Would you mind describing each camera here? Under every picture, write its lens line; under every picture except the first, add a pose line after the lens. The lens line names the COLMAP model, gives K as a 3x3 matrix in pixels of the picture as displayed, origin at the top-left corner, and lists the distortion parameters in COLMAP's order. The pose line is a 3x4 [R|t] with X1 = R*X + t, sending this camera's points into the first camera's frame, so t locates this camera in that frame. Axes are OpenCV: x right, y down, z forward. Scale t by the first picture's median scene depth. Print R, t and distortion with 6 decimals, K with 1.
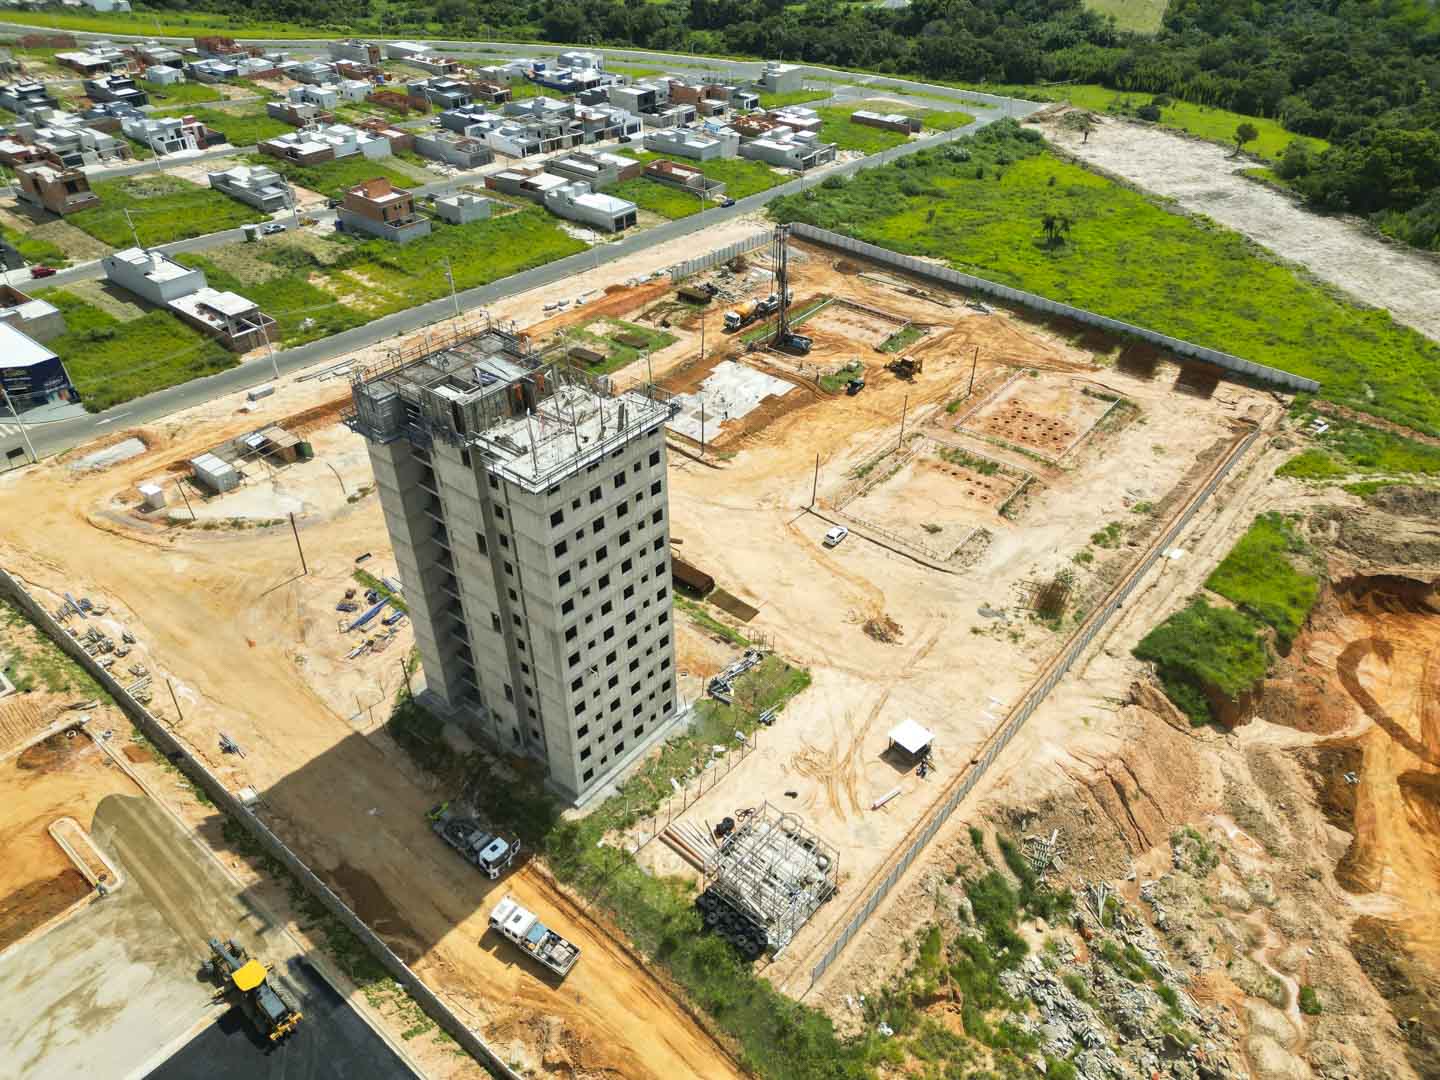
lens RADIAL K [[1008.6, 0, 724.1], [0, 1008.6, 548.0], [0, 0, 1]] dist [0.076718, -0.077791]
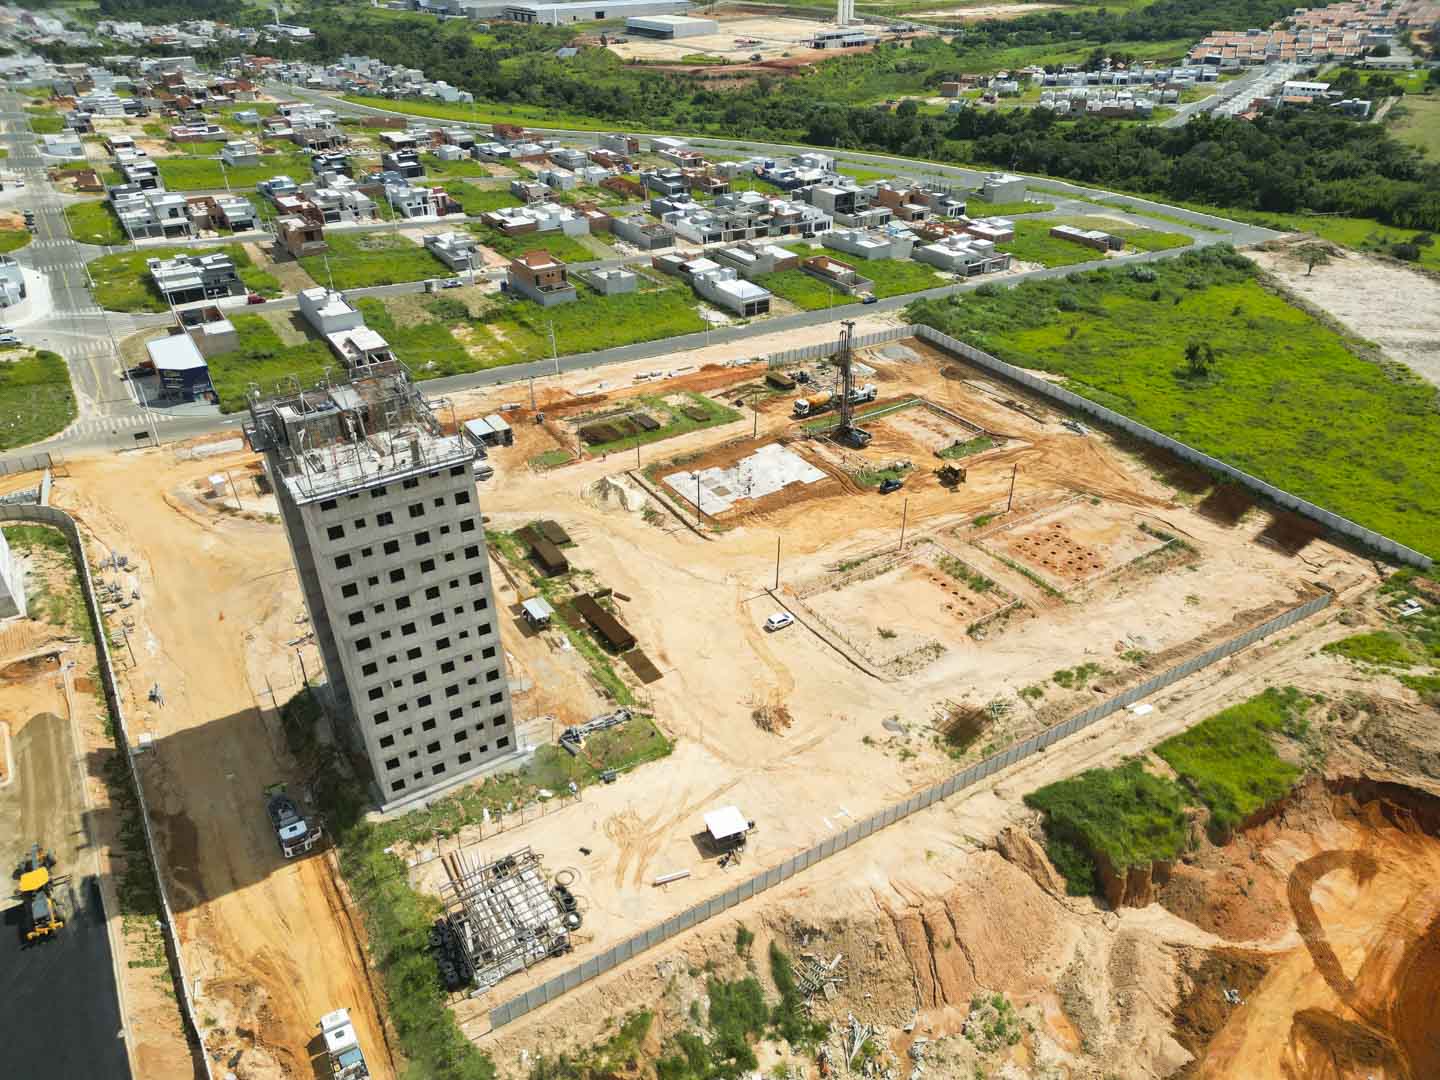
lens RADIAL K [[1008.6, 0, 724.1], [0, 1008.6, 548.0], [0, 0, 1]] dist [0.076718, -0.077791]
pose [[0.950502, 0.158583, -0.267202, 0.251545], [-0.180853, 0.981633, -0.060744, -0.010388], [0.252662, 0.106061, 0.961724, 0.015235]]
